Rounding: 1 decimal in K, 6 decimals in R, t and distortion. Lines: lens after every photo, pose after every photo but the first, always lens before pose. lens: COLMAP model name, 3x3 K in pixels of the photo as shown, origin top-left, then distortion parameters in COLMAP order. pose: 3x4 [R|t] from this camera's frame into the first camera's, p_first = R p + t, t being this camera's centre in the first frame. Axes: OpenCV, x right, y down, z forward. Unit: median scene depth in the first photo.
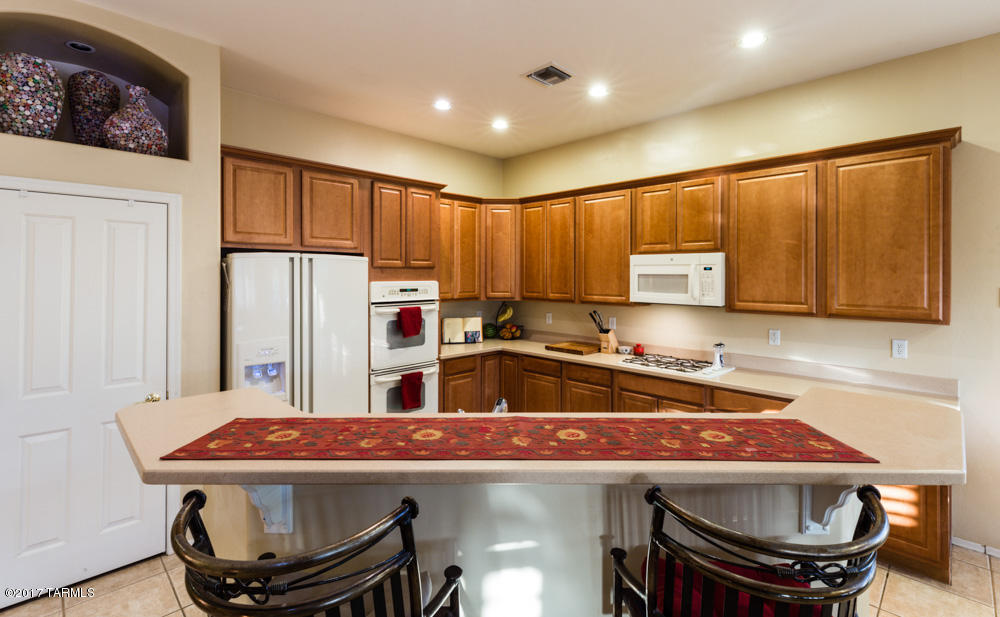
lens RADIAL K [[453.9, 0, 480.4], [0, 453.9, 268.2], [0, 0, 1]] dist [0.014940, 0.000260]
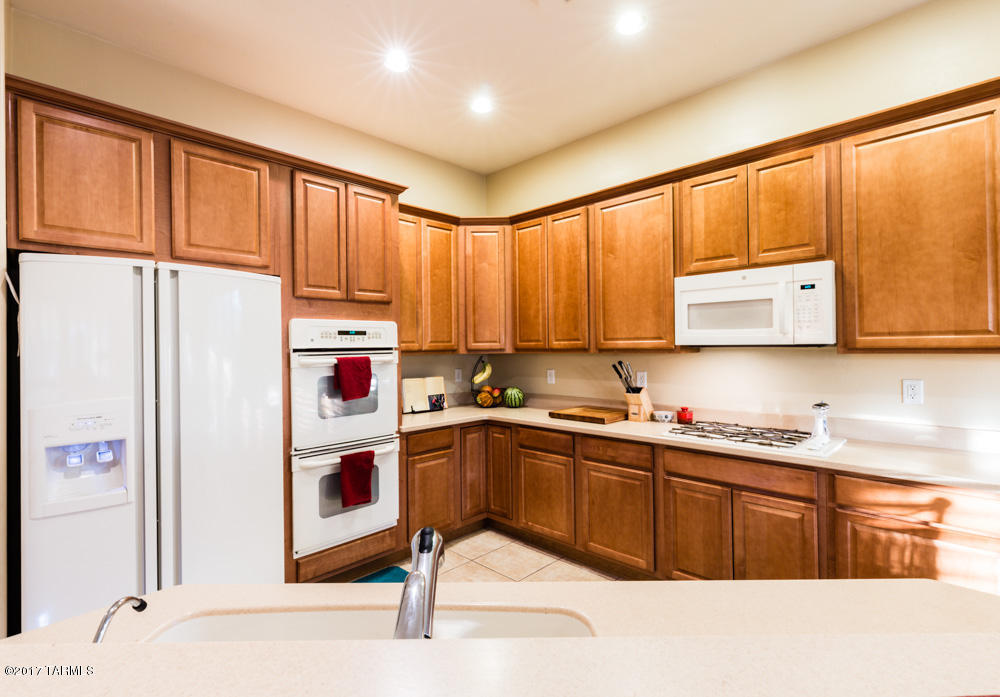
lens RADIAL K [[453.9, 0, 454.6], [0, 453.9, 350.1], [0, 0, 1]] dist [0.004318, 0.000638]
pose [[0.999514, -0.016048, -0.026711, 0.015931], [0.016497, 0.999724, 0.016697, 0.066424], [0.026436, -0.017130, 0.999504, 0.320132]]
